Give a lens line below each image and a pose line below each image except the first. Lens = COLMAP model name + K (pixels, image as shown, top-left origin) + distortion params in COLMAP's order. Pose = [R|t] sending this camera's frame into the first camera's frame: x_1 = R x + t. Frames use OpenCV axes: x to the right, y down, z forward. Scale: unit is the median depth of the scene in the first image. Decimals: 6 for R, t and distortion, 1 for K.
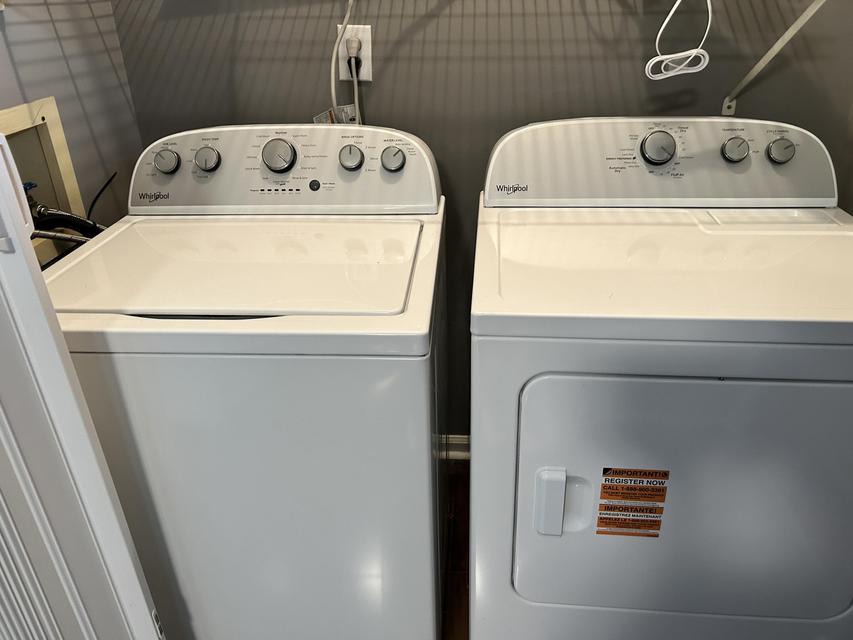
lens RADIAL K [[647.8, 0, 426.5], [0, 647.8, 320.0], [0, 0, 1]] dist [0.063567, -0.108337]
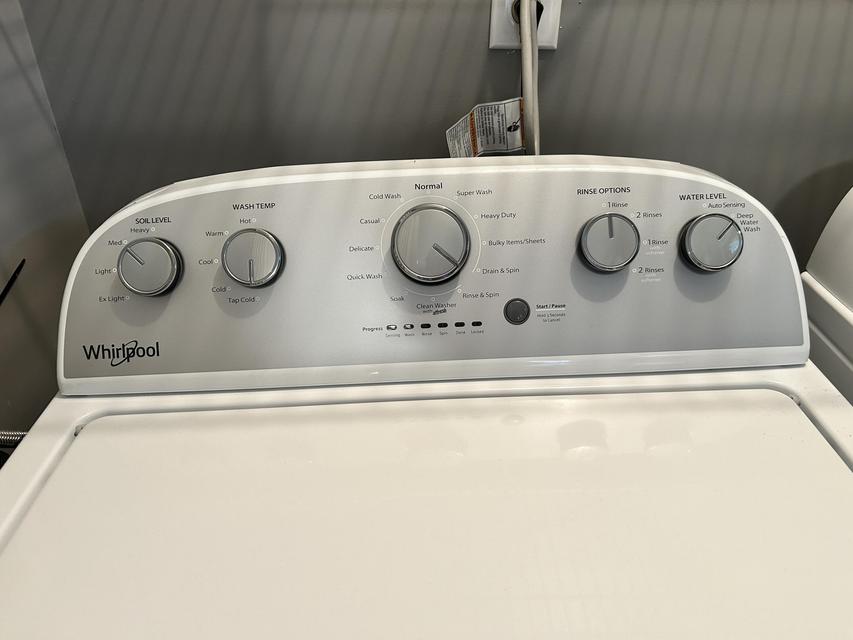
lens RADIAL K [[647.8, 0, 426.5], [0, 647.8, 320.0], [0, 0, 1]] dist [0.063567, -0.108337]
pose [[0.995582, -0.050155, 0.079375, -0.262556], [0.045037, 0.996868, 0.065006, -0.230424], [-0.082386, -0.061144, 0.994723, 0.587300]]
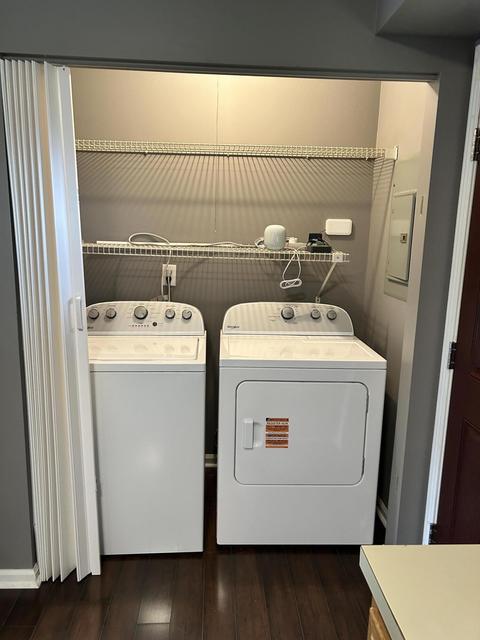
lens RADIAL K [[486.0, 0, 243.5], [0, 486.0, 320.3], [0, 0, 1]] dist [0.063567, -0.108337]
pose [[0.990201, 0.020454, 0.138144, -0.092748], [0.019250, 0.959781, -0.280088, 0.308872], [-0.138317, 0.280003, 0.949983, -0.828059]]
